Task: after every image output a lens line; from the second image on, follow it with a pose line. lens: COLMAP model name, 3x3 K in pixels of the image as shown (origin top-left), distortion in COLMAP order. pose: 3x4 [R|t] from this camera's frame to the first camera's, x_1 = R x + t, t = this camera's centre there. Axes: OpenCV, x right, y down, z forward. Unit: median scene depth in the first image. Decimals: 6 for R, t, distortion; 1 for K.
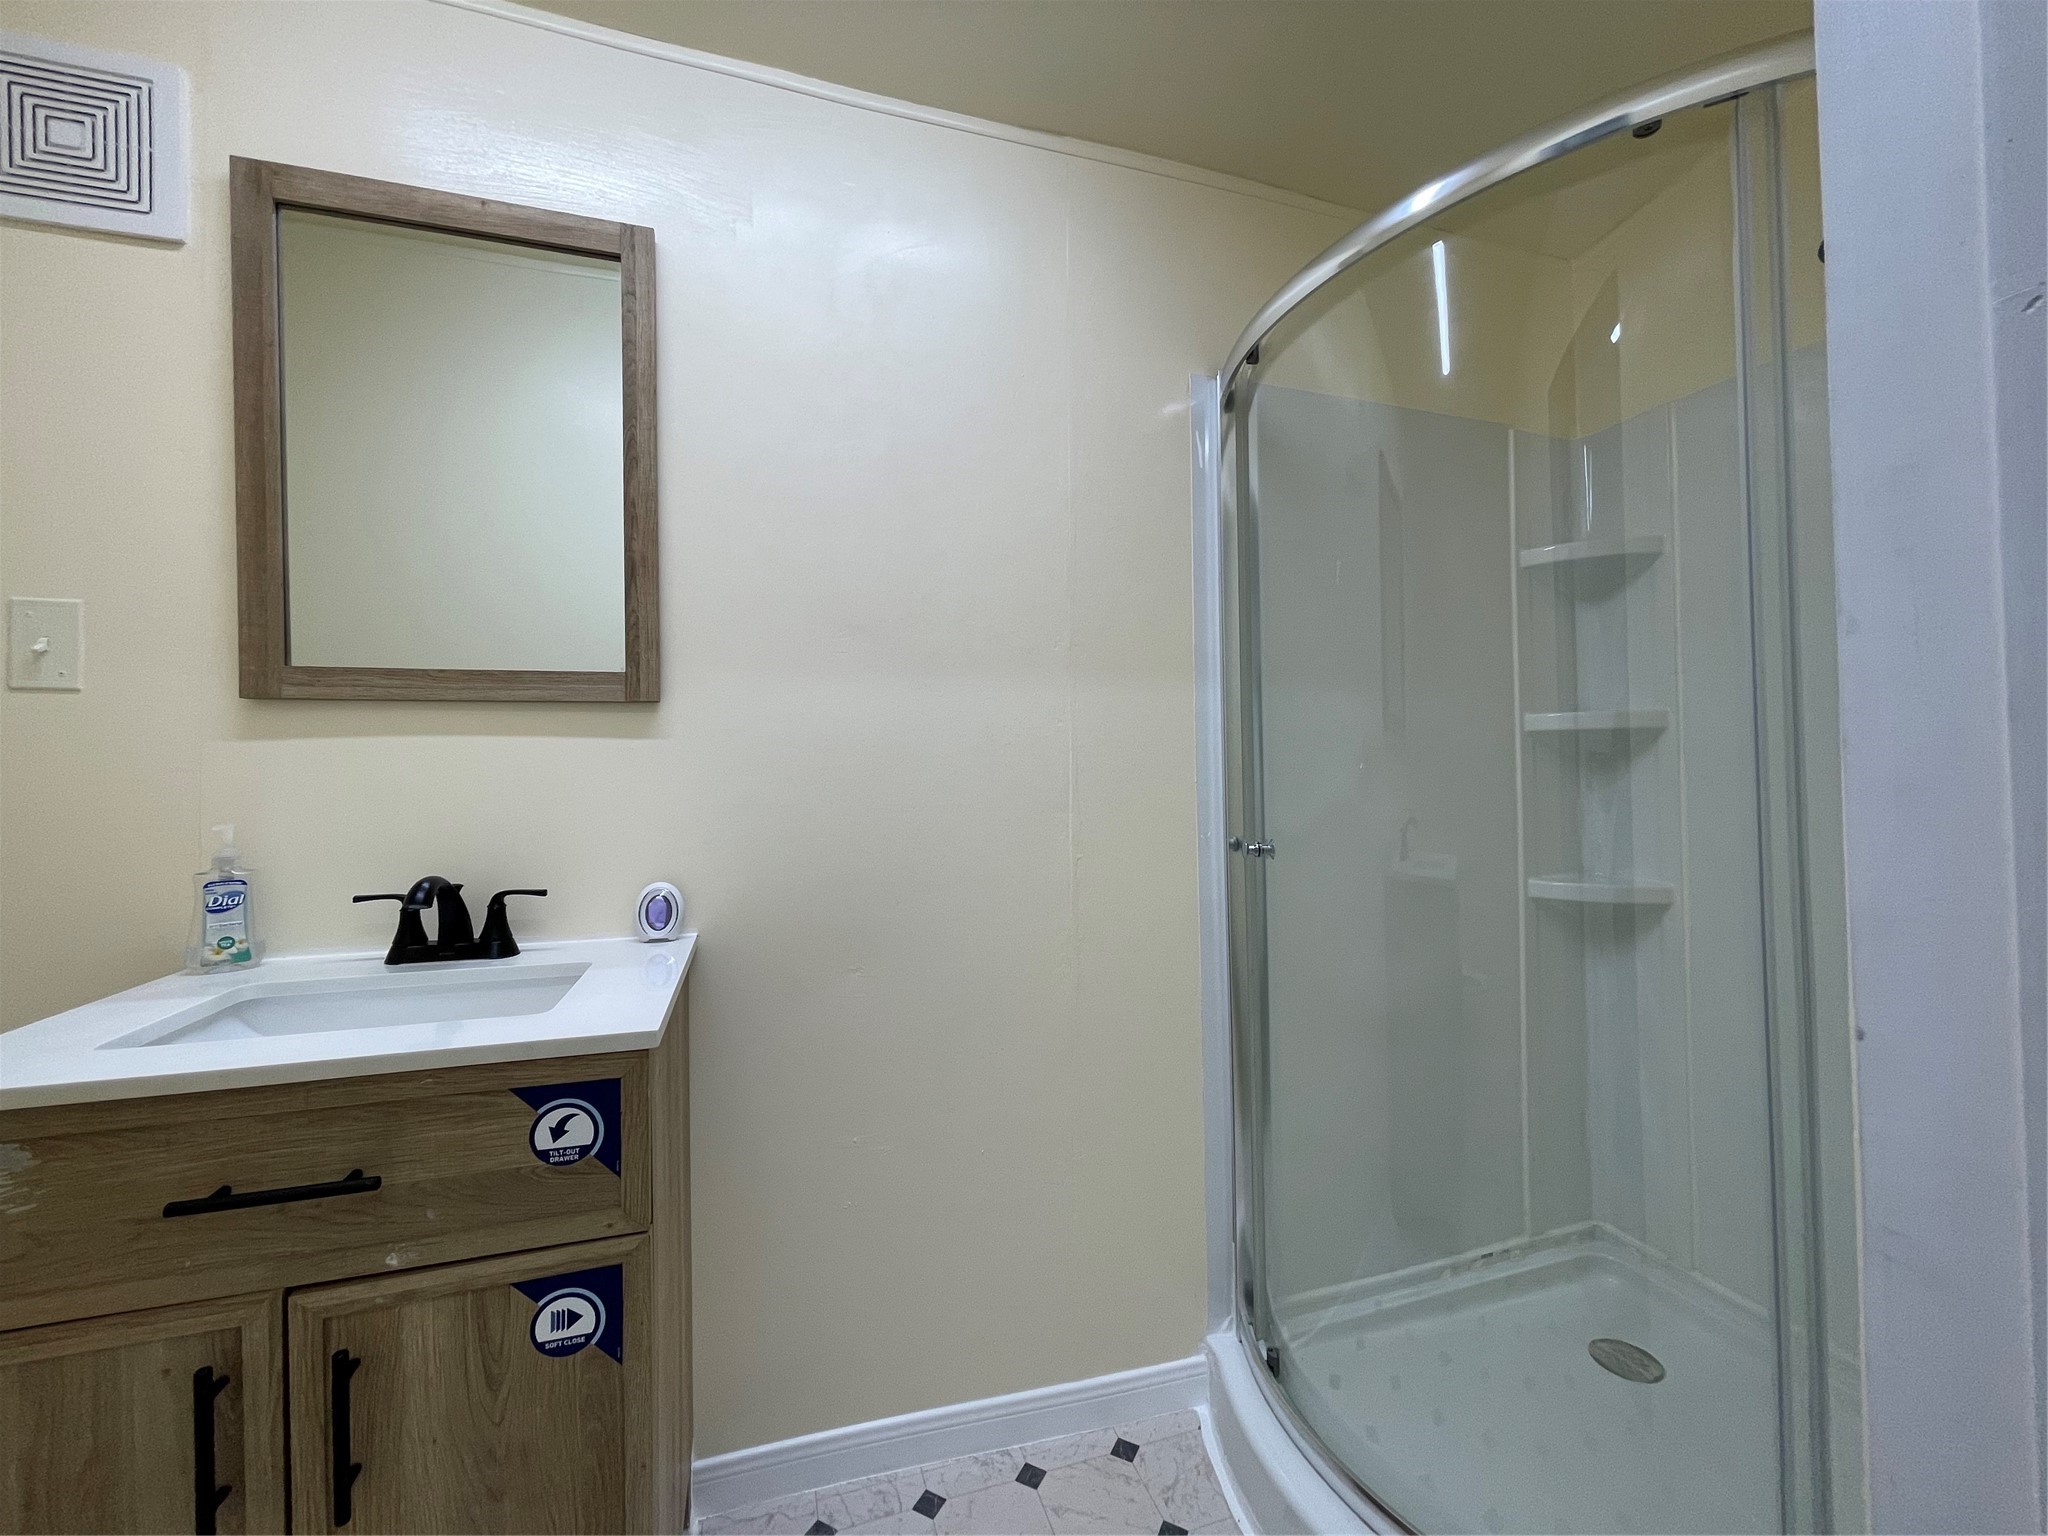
lens RADIAL K [[807.9, 0, 1035.4], [0, 807.9, 763.2], [0, 0, 1]] dist [0.003206, -0.000127]
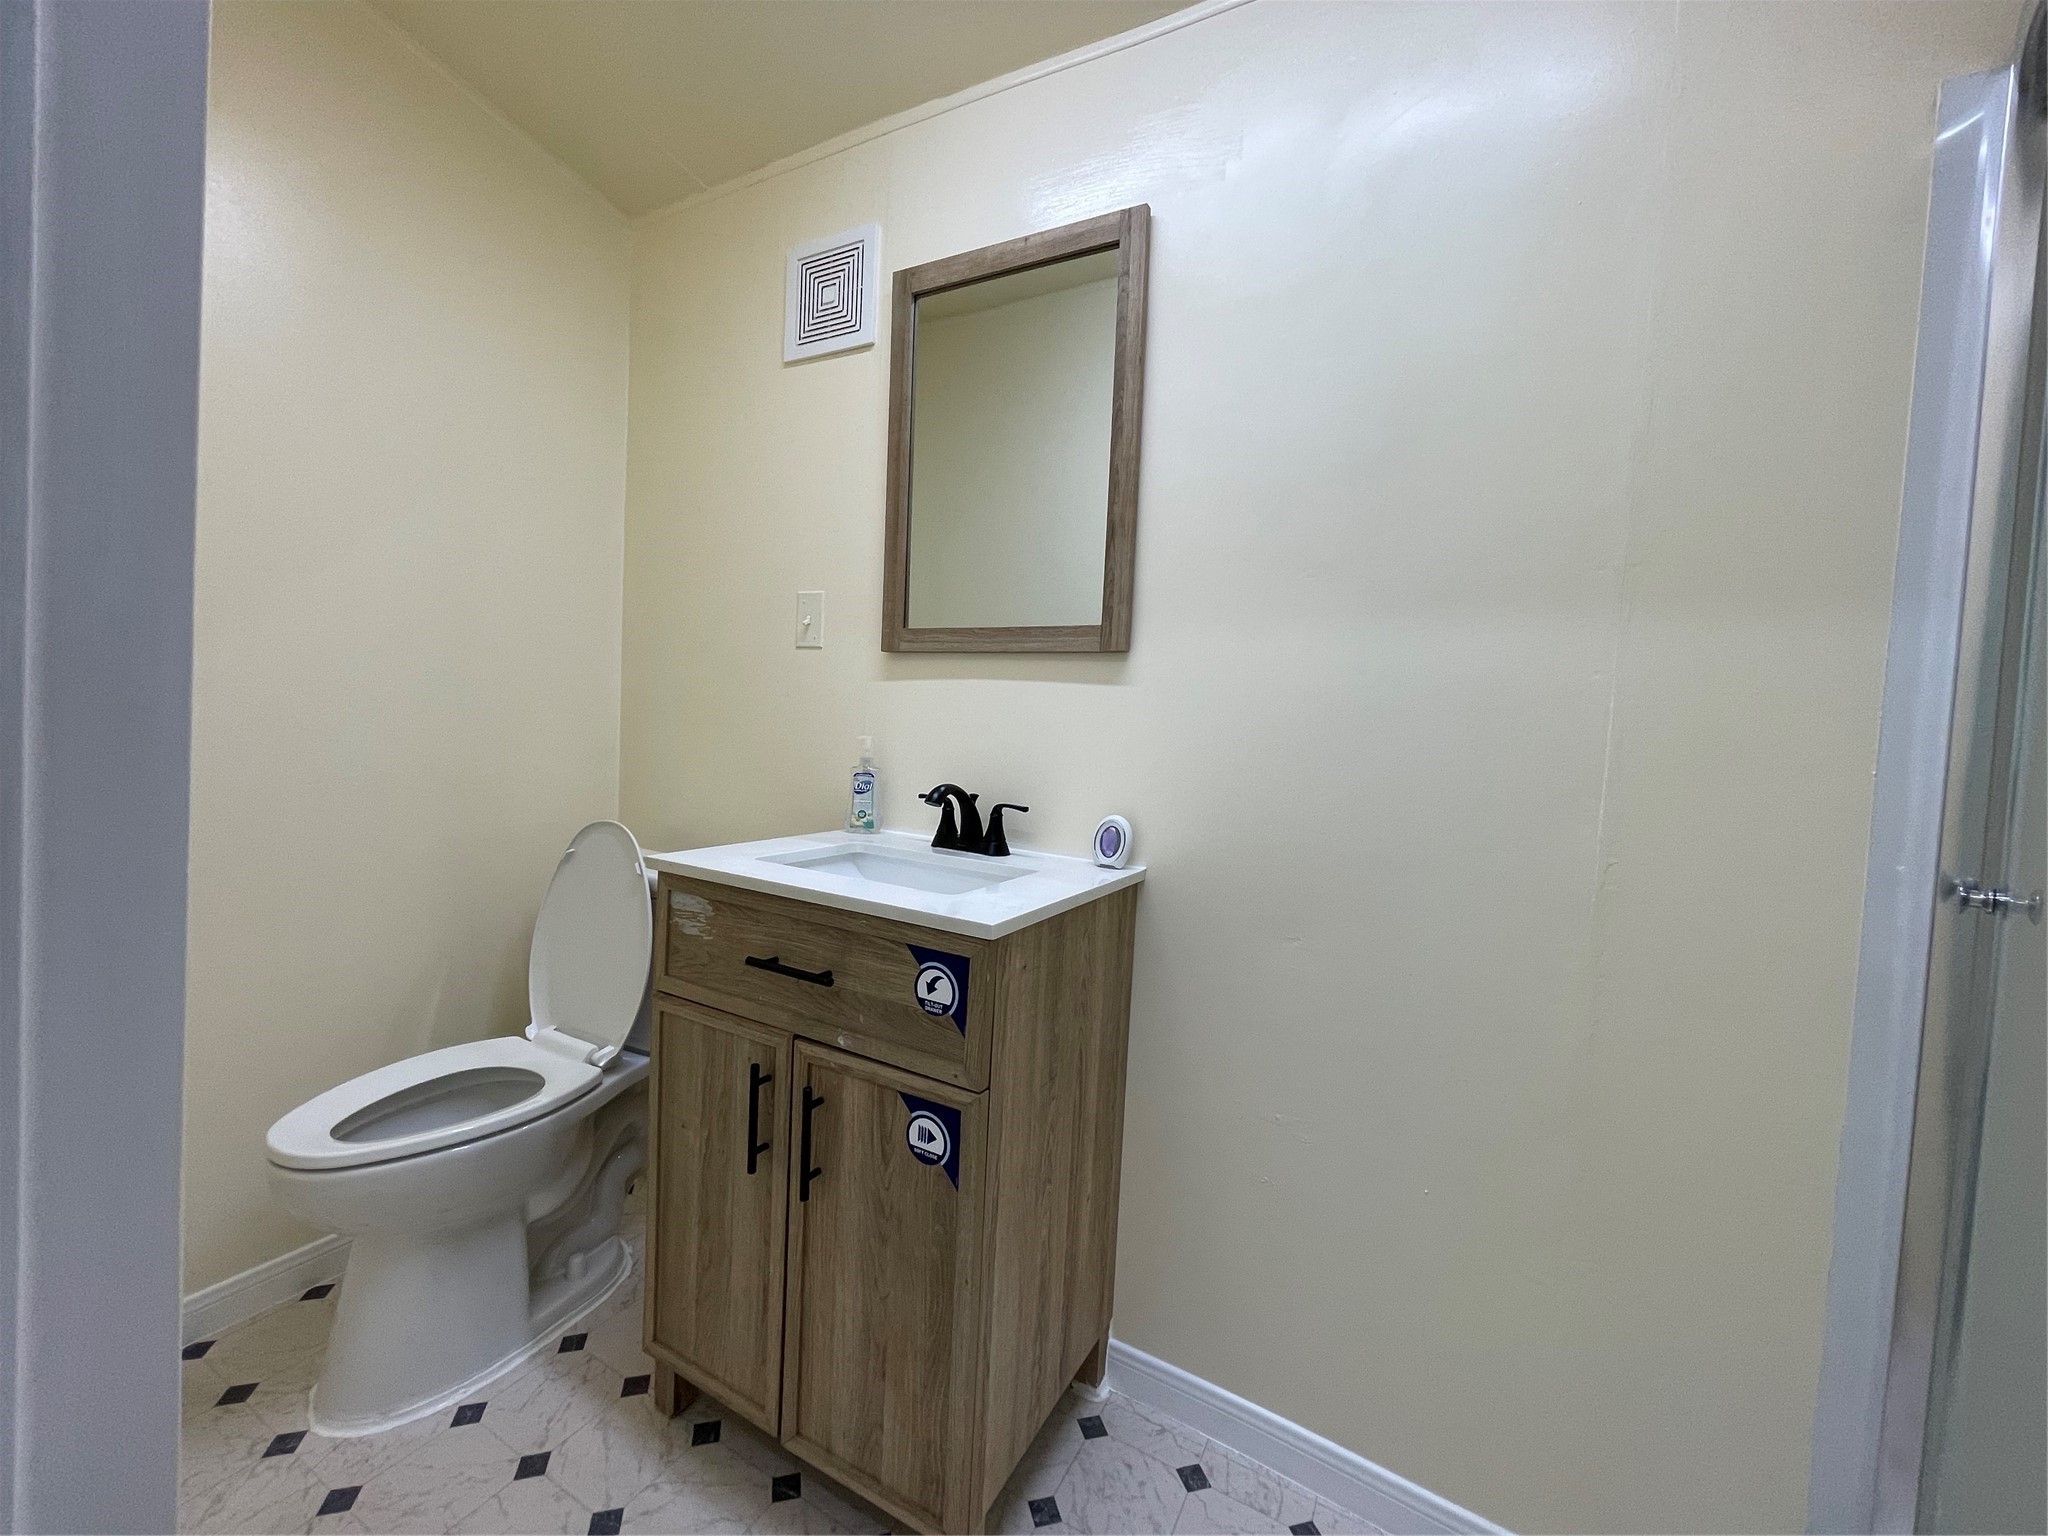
lens RADIAL K [[807.9, 0, 1035.1], [0, 807.9, 761.6], [0, 0, 1]] dist [0.003206, -0.000127]
pose [[0.699216, 0.080076, -0.710412, 0.285640], [-0.056838, 0.996788, 0.056413, 0.021949], [0.712648, 0.000933, 0.701522, 0.180480]]
